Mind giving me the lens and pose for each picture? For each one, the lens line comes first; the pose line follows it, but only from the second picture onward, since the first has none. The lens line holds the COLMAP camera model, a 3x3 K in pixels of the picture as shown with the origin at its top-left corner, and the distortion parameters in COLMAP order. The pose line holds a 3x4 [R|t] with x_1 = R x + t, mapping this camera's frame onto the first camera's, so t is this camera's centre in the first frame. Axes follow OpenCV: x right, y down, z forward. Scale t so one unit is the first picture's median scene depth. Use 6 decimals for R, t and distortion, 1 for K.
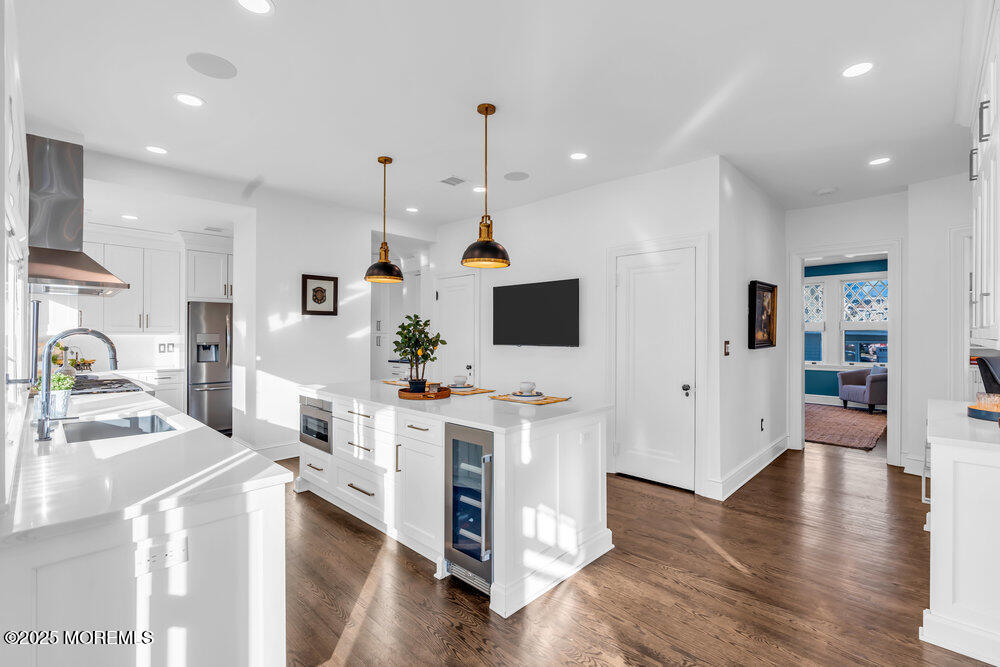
lens RADIAL K [[452.4, 0, 495.0], [0, 452.4, 334.0], [0, 0, 1]] dist [-0.007722, 0.001230]
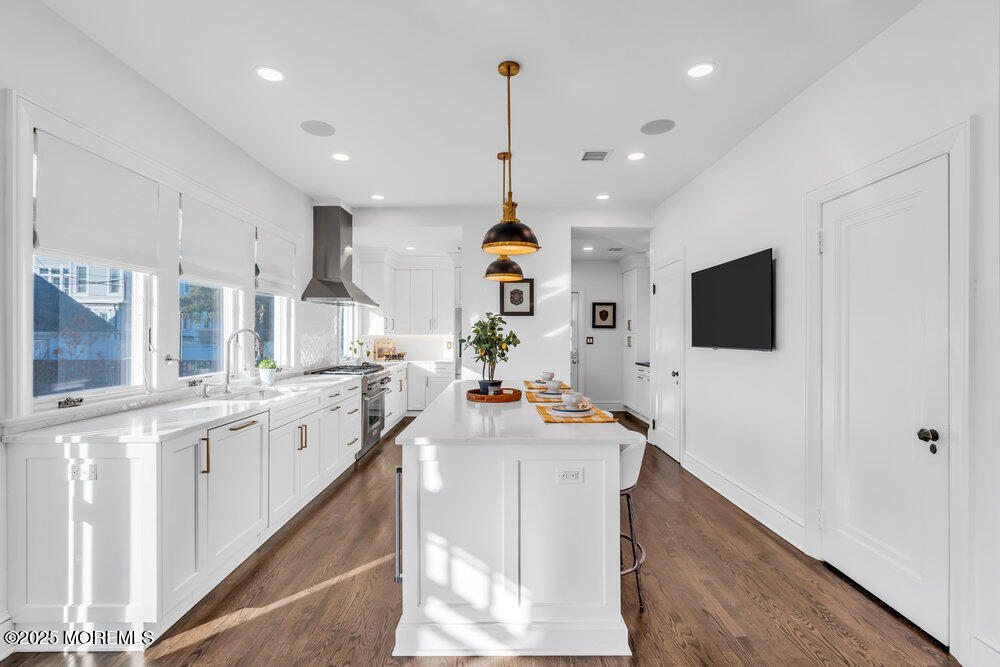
lens RADIAL K [[452.4, 0, 494.6], [0, 452.4, 331.2], [0, 0, 1]] dist [-0.007722, 0.001230]
pose [[0.701567, -0.007276, -0.712566, 0.440538], [0.000988, 0.999957, -0.009238, 0.005868], [0.712603, 0.005777, 0.701544, 0.294677]]
